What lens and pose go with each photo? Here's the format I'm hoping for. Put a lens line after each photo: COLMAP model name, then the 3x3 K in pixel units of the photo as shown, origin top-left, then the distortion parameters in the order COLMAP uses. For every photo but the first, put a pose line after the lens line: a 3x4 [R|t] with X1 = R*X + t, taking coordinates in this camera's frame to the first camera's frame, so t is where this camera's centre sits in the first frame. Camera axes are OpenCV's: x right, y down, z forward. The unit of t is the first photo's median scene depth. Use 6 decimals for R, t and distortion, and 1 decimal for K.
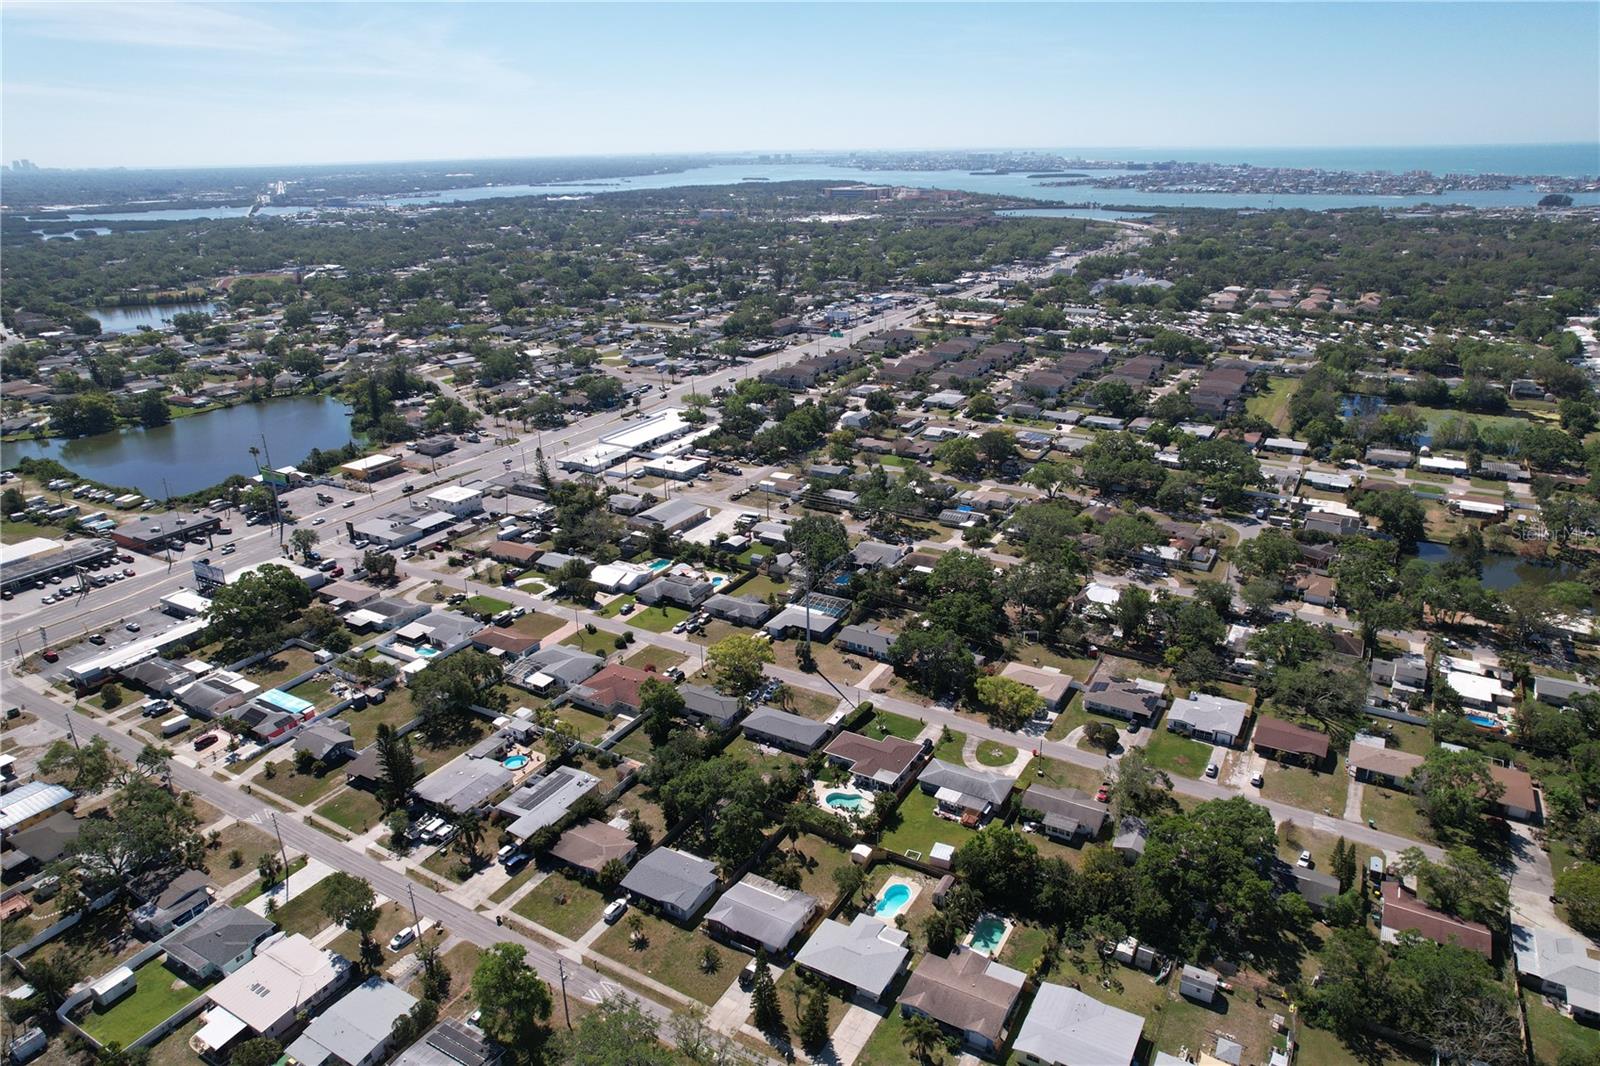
lens RADIAL K [[1023.4, 0, 809.8], [0, 1023.4, 537.6], [0, 0, 1]] dist [-0.068581, 0.058353]
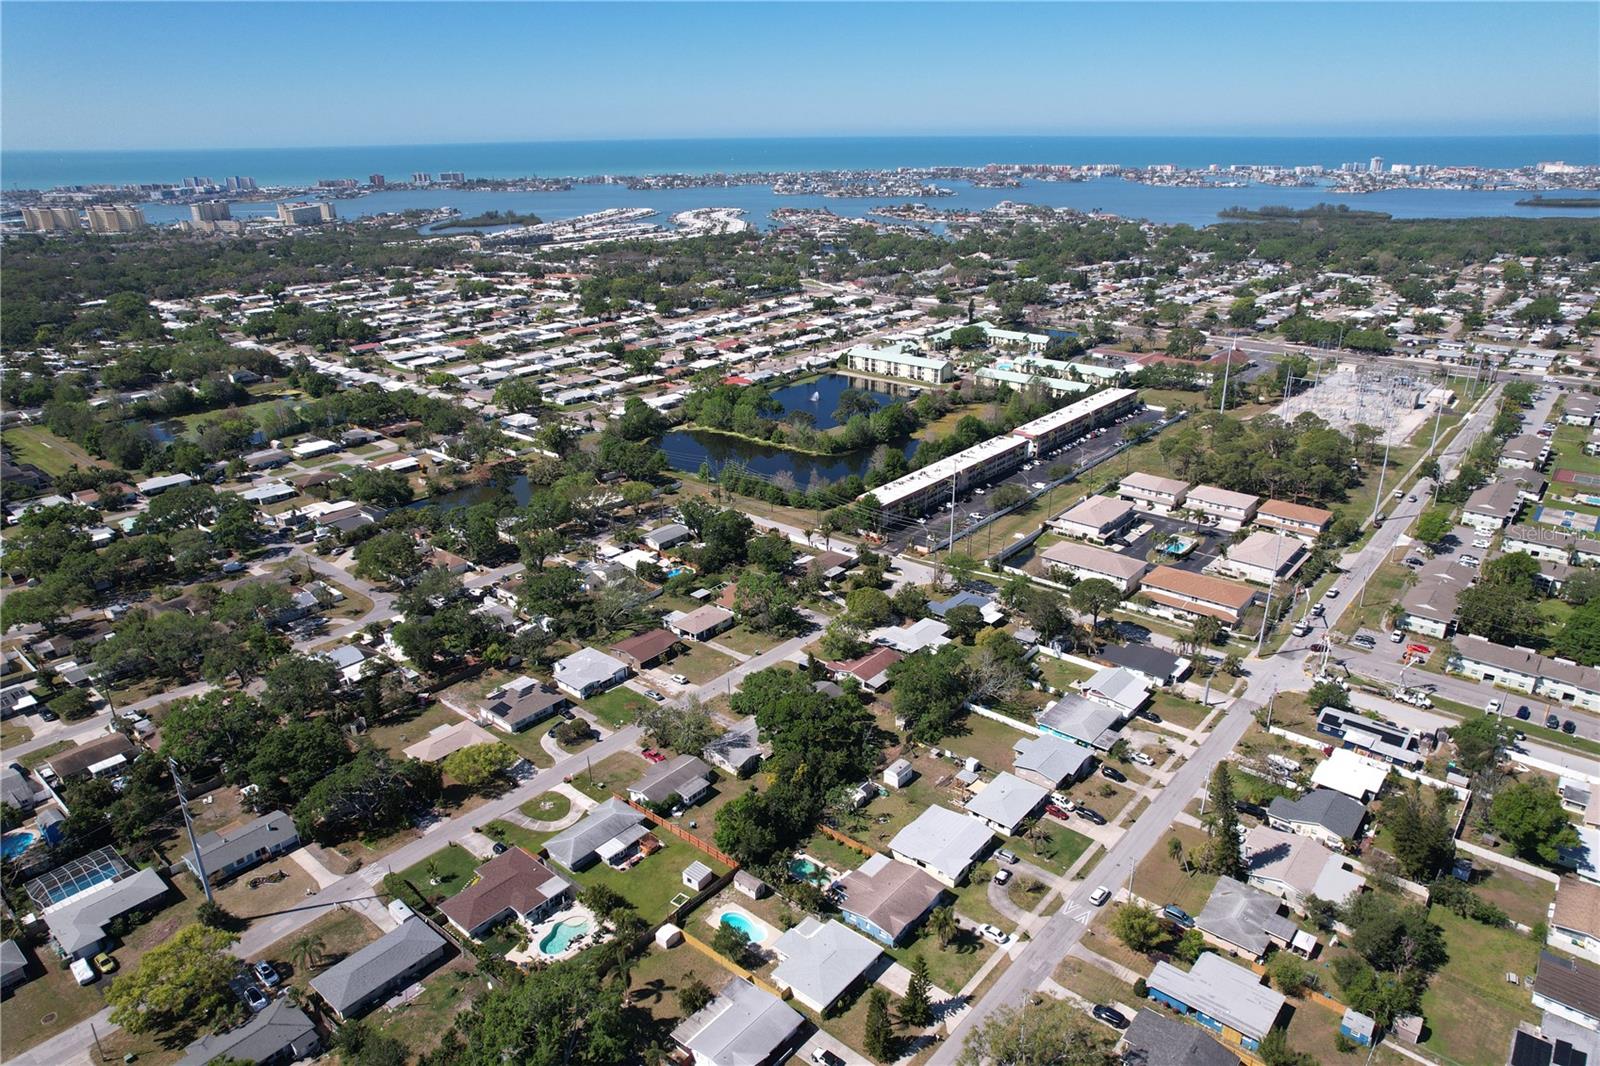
lens RADIAL K [[1023.4, 0, 807.6], [0, 1023.4, 535.8], [0, 0, 1]] dist [-0.068581, 0.058353]
pose [[0.171576, -0.352268, 0.920038, -0.418619], [0.363697, 0.890567, 0.273159, -0.132381], [-0.915580, 0.287748, 0.280918, 0.367860]]
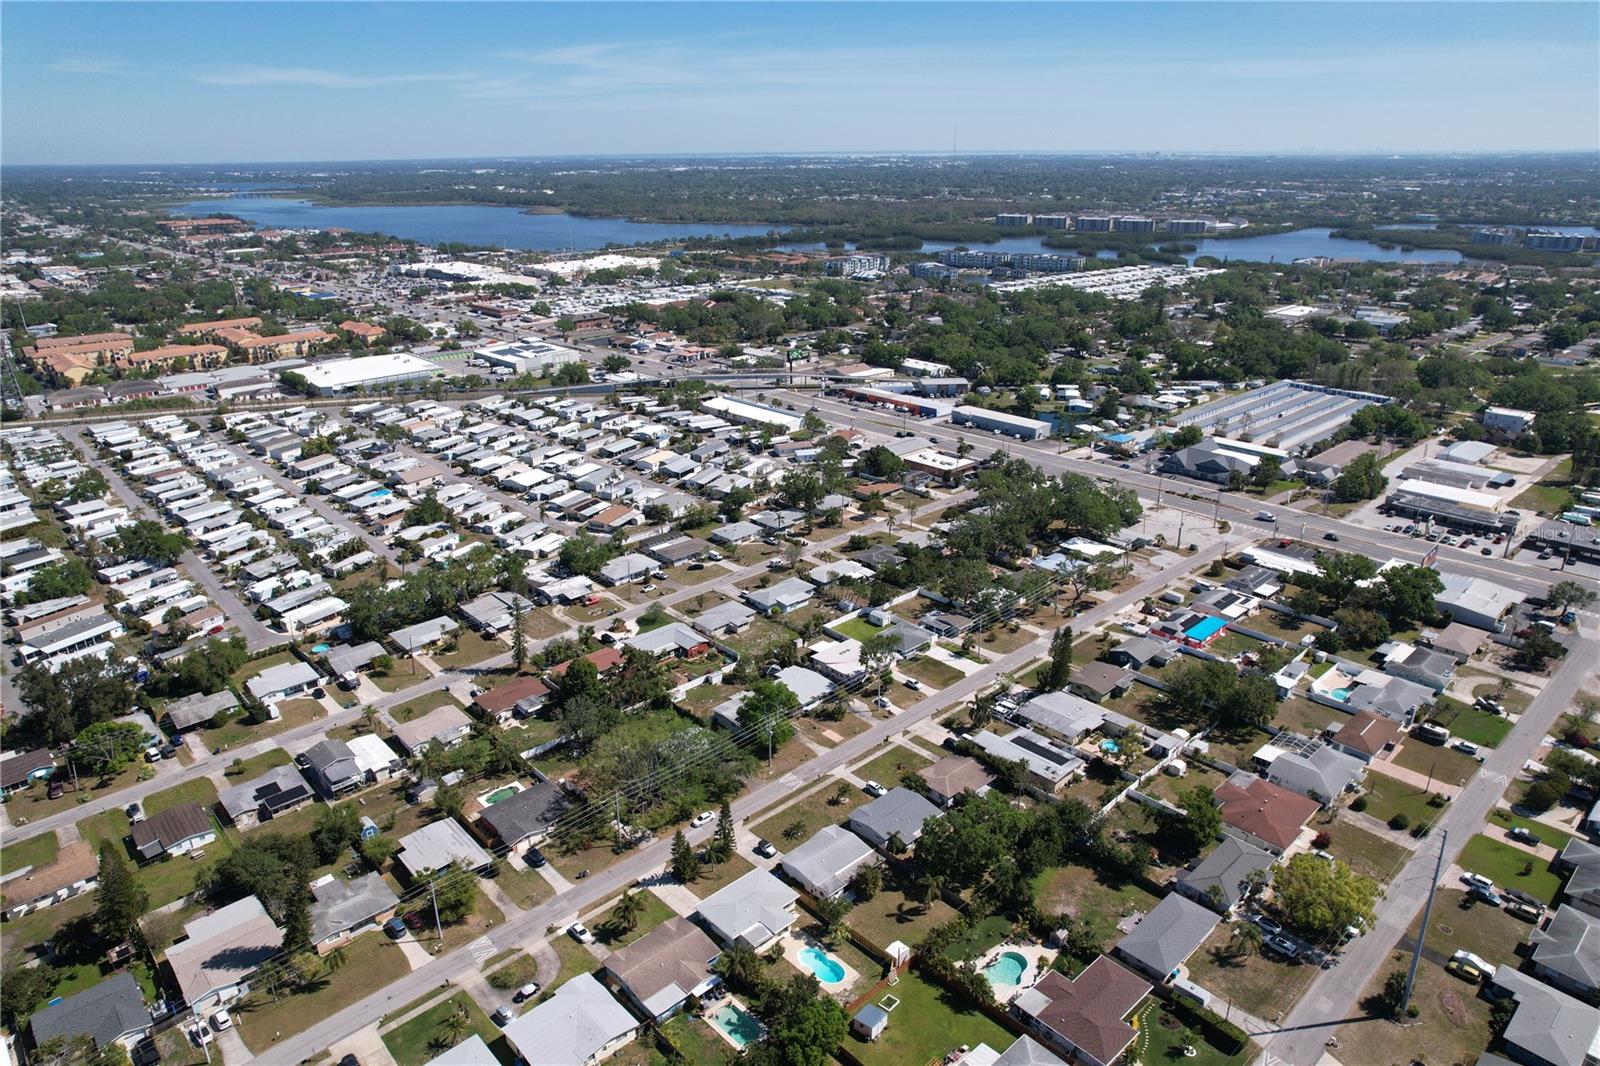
lens RADIAL K [[1023.4, 0, 806.9], [0, 1023.4, 535.1], [0, 0, 1]] dist [-0.068581, 0.058353]
pose [[-0.293200, 0.360998, -0.885276, 0.489665], [-0.332781, 0.829530, 0.448482, -0.242269], [0.896265, 0.426098, -0.123085, 0.600916]]
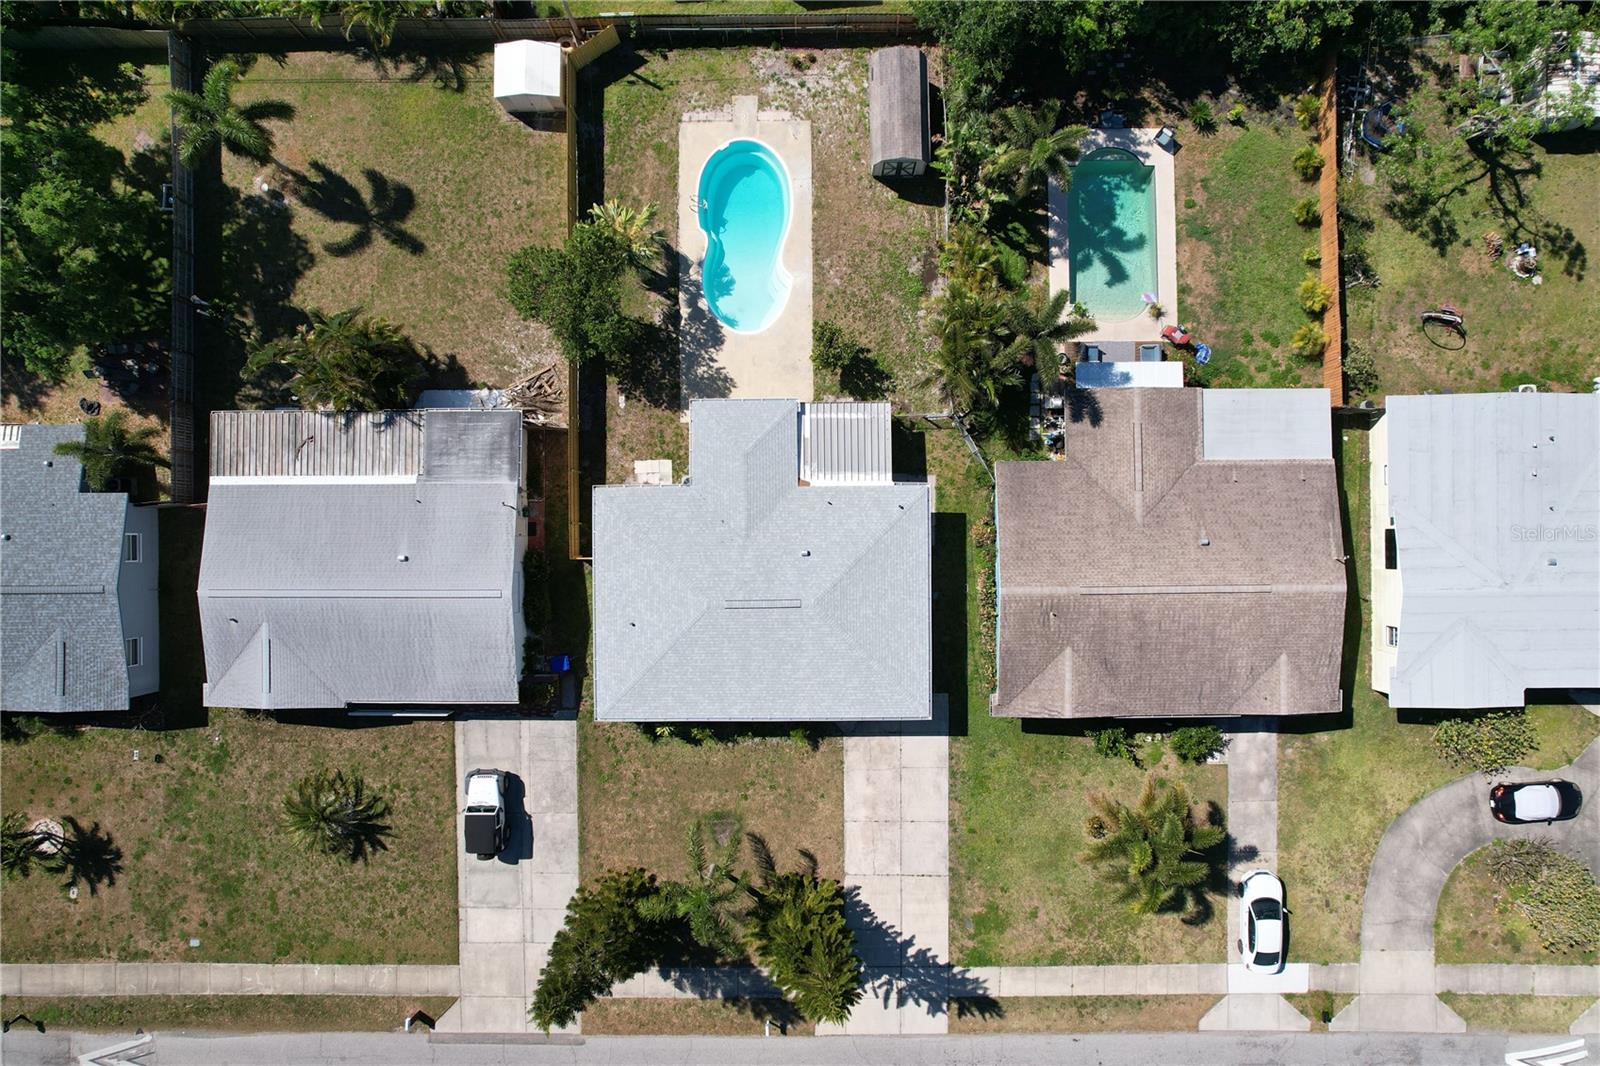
lens RADIAL K [[1023.4, 0, 800.7], [0, 1023.4, 535.9], [0, 0, 1]] dist [-0.068581, 0.058353]
pose [[0.864511, -0.502501, 0.010645, 0.033211], [0.175896, 0.322319, 0.930146, 0.084312], [-0.470830, -0.802249, 0.367036, 0.531608]]
